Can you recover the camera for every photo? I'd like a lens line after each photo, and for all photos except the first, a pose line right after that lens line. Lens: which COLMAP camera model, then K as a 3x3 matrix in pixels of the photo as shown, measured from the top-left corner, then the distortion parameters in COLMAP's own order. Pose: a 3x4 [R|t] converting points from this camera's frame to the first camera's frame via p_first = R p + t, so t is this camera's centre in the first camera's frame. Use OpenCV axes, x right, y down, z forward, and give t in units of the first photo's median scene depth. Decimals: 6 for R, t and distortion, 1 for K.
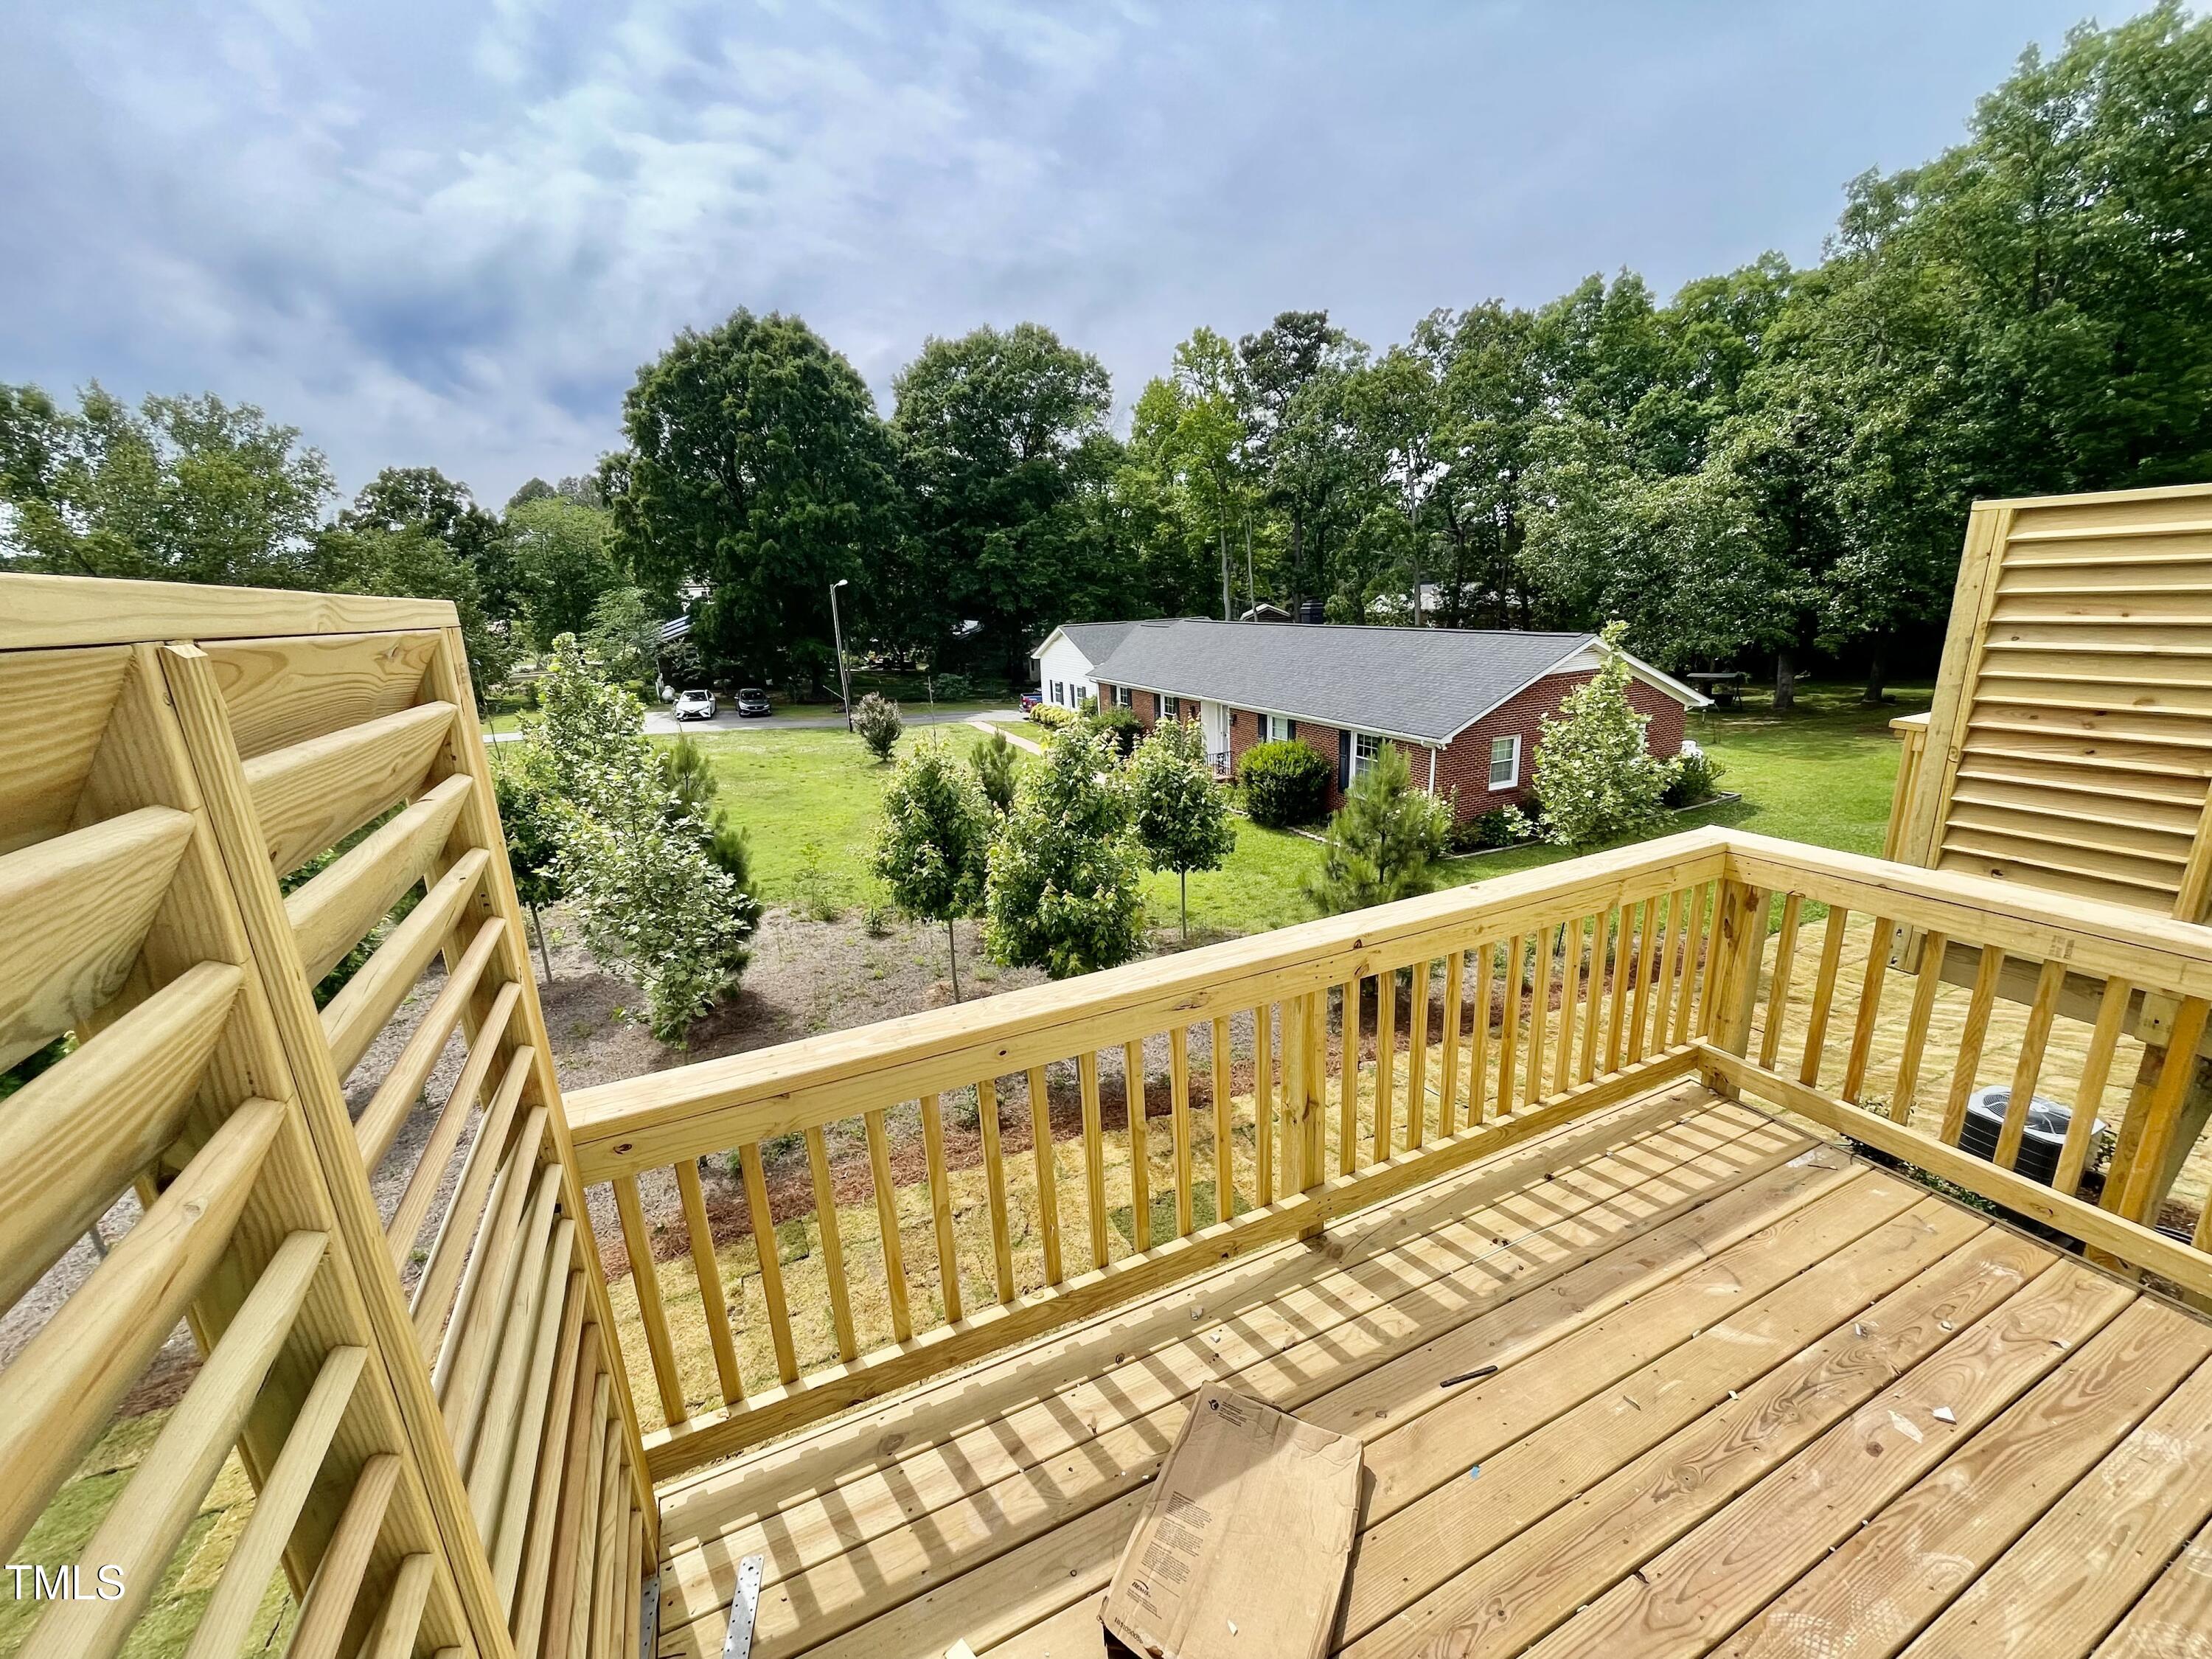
lens RADIAL K [[884.8, 0, 1103.1], [0, 884.8, 825.0], [0, 0, 1]] dist [-0.005286, -0.000338]
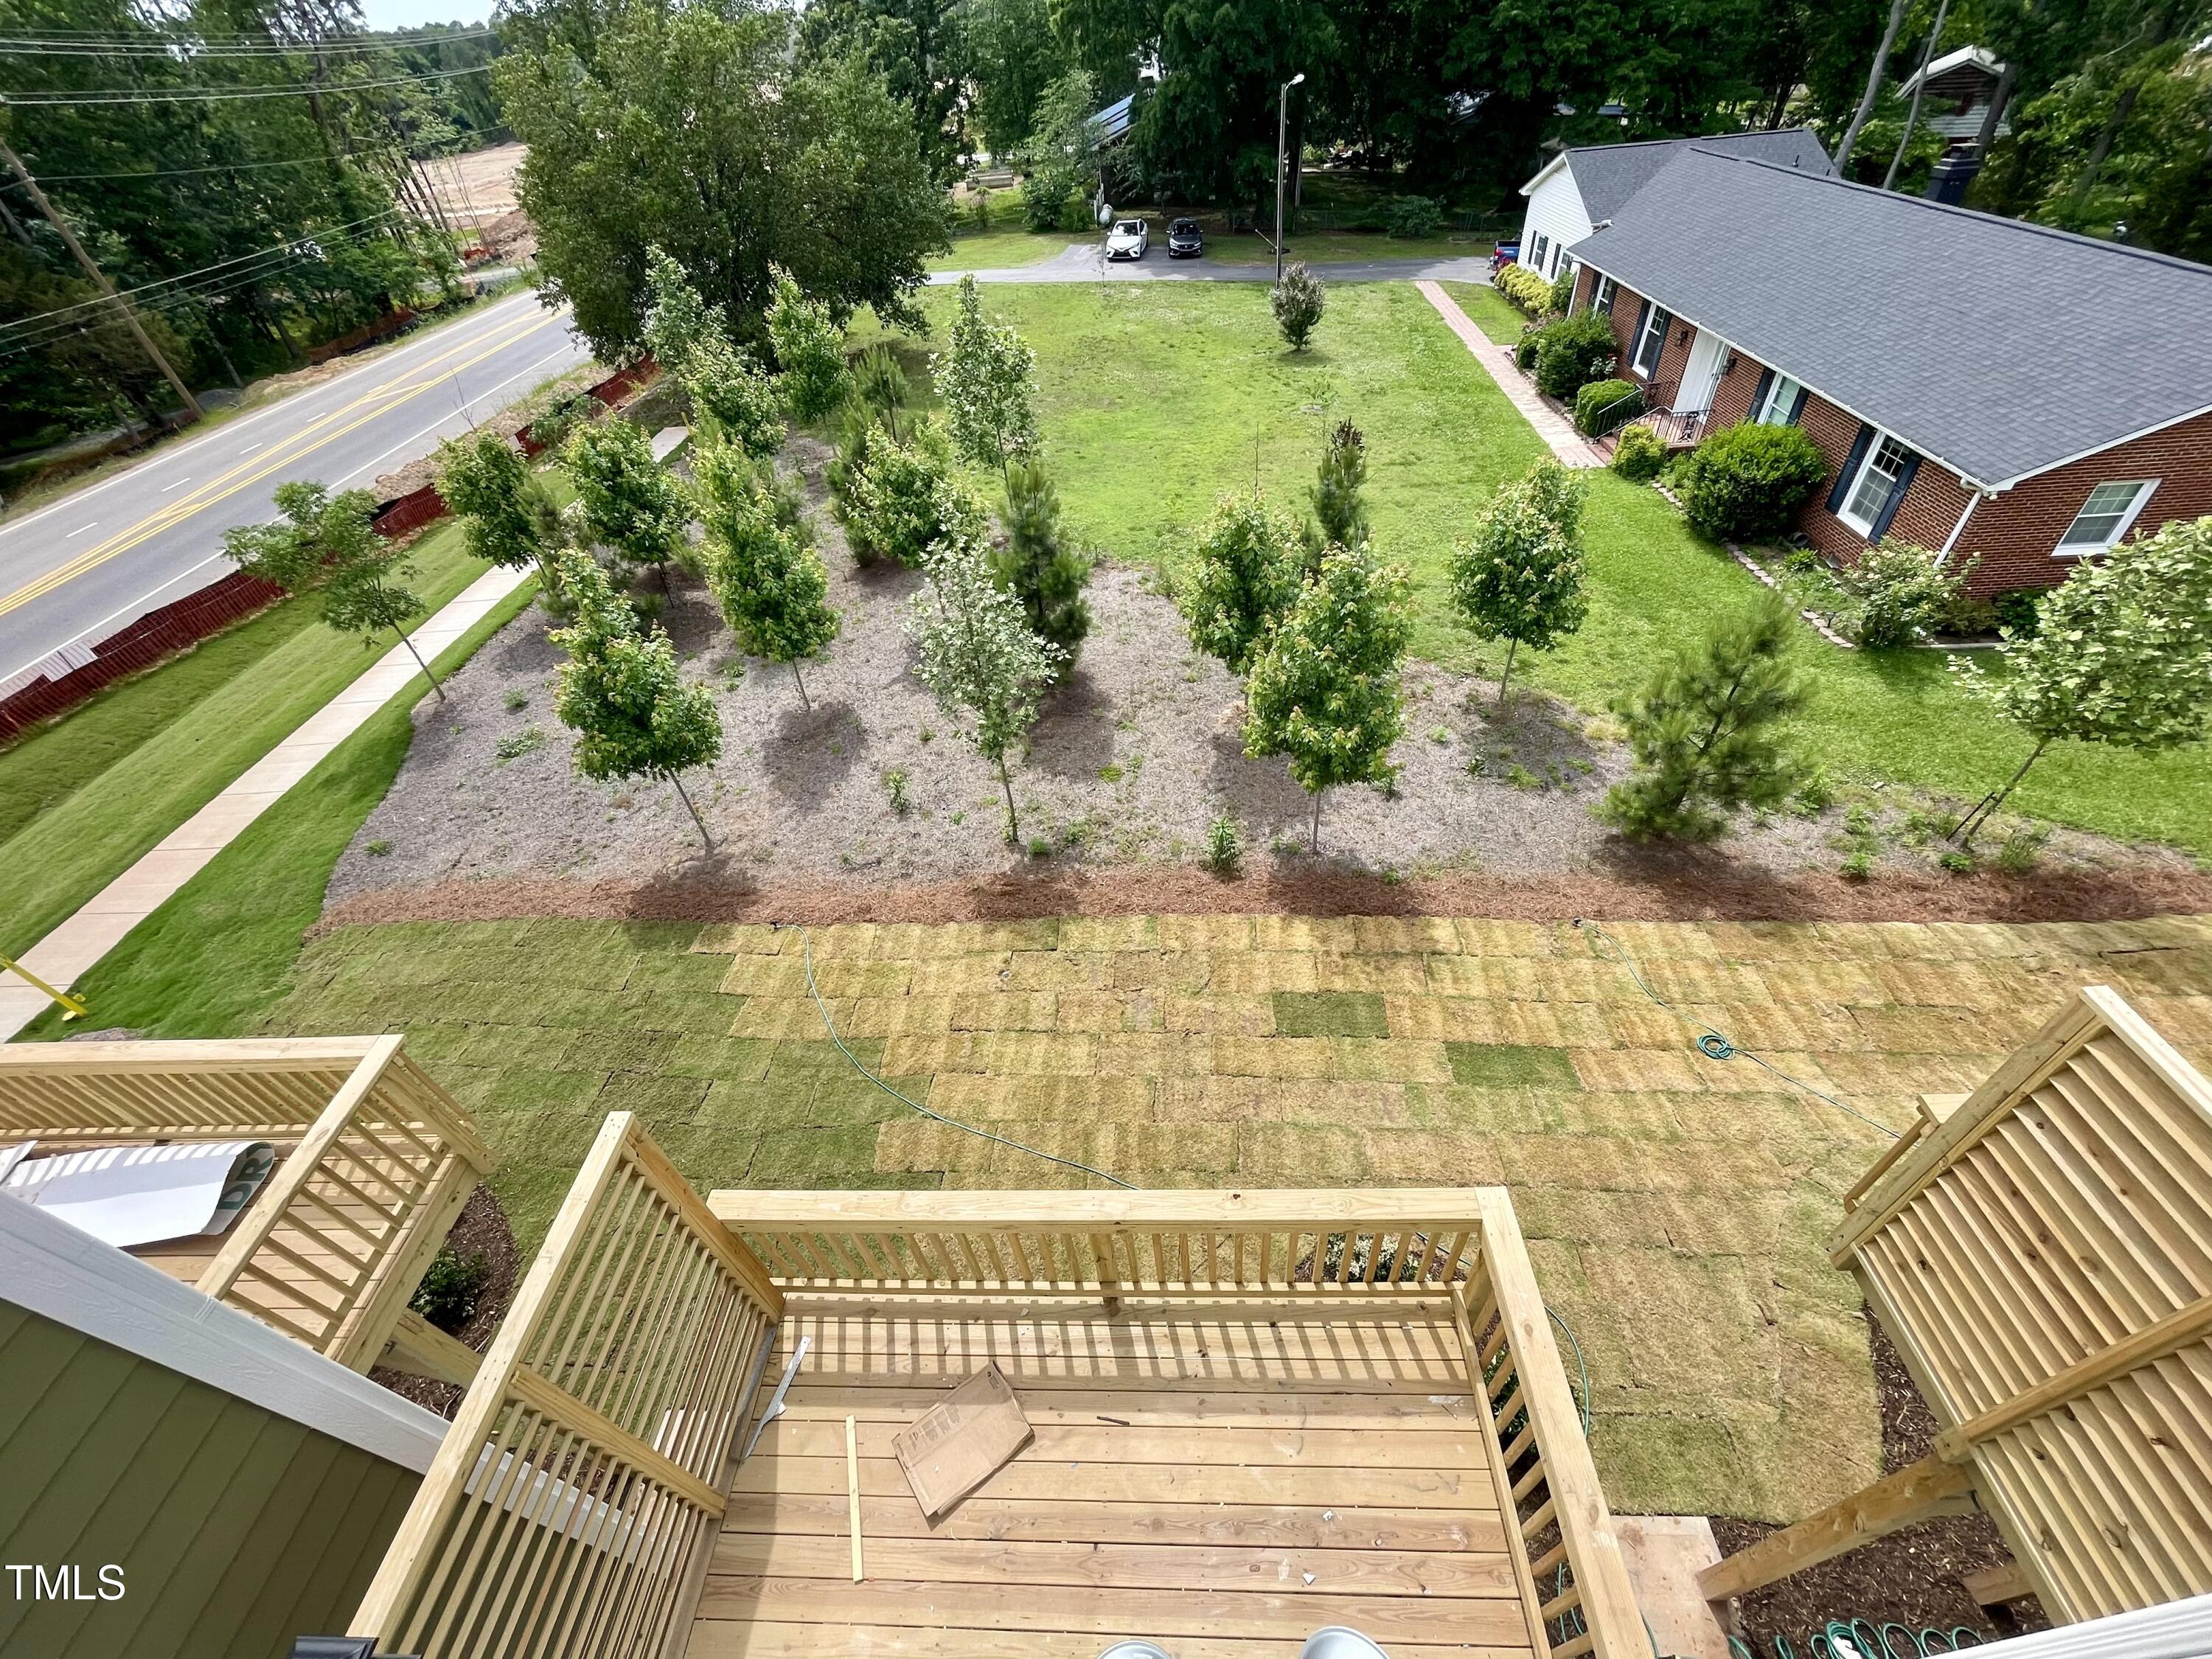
lens RADIAL K [[884.8, 0, 1103.1], [0, 884.8, 825.0], [0, 0, 1]] dist [-0.005286, -0.000338]
pose [[0.890298, 0.275239, -0.362785, 0.048257], [-0.072514, 0.872191, 0.483762, -0.096417], [0.449568, -0.404385, 0.796468, -0.002869]]
